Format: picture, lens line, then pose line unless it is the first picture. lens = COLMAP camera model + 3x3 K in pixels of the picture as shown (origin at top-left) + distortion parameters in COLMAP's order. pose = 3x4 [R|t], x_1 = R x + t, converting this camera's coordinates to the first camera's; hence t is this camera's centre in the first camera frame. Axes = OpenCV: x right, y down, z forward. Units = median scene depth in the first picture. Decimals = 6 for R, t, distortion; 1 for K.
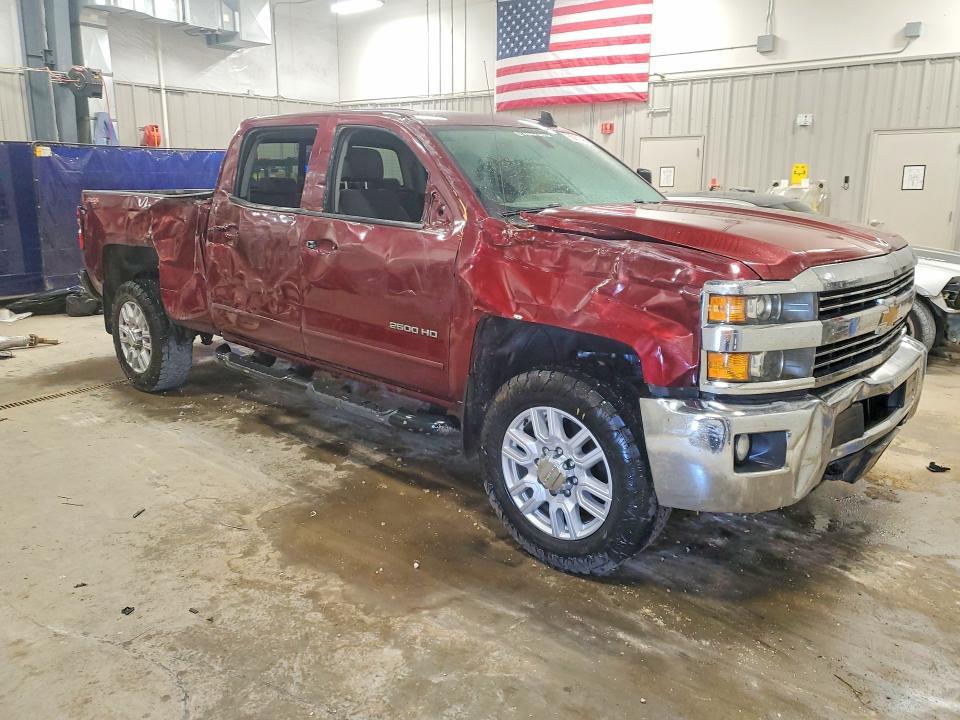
lens RADIAL K [[788.7, 0, 480.0], [0, 788.7, 360.0], [0, 0, 1]] dist [-0.000423, 0.005371]
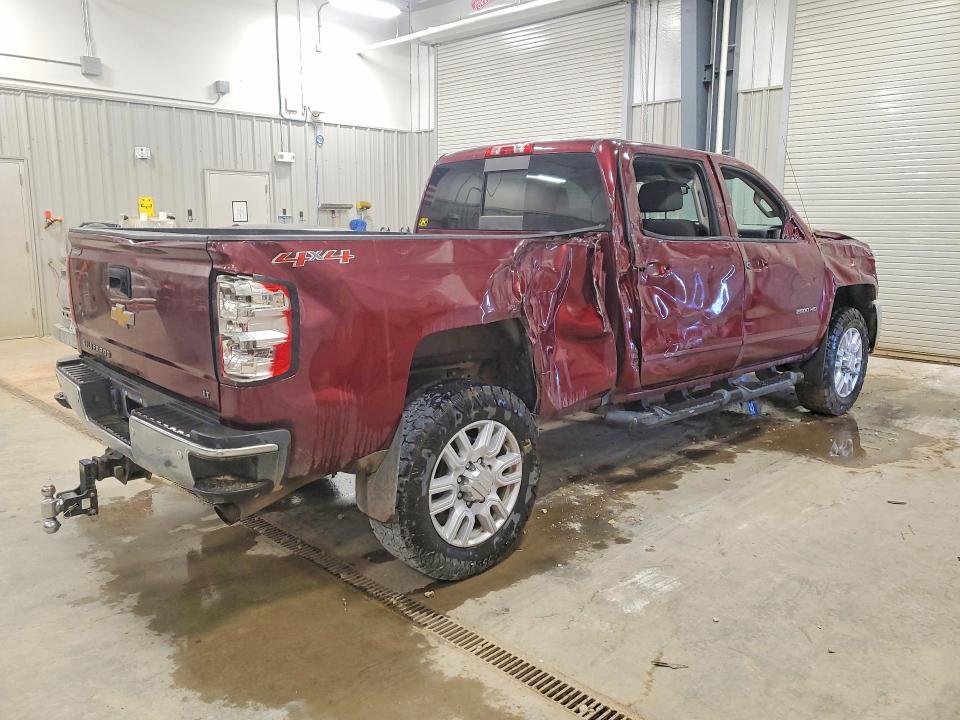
lens RADIAL K [[803.7, 0, 480.2], [0, 803.7, 330.0], [0, 0, 1]] dist [0.057604, -0.006378]
pose [[0.011490, -0.144043, 0.989505, -1.121756], [0.219159, 0.965872, 0.138058, -0.245937], [-0.975622, 0.215272, 0.042667, 1.053049]]
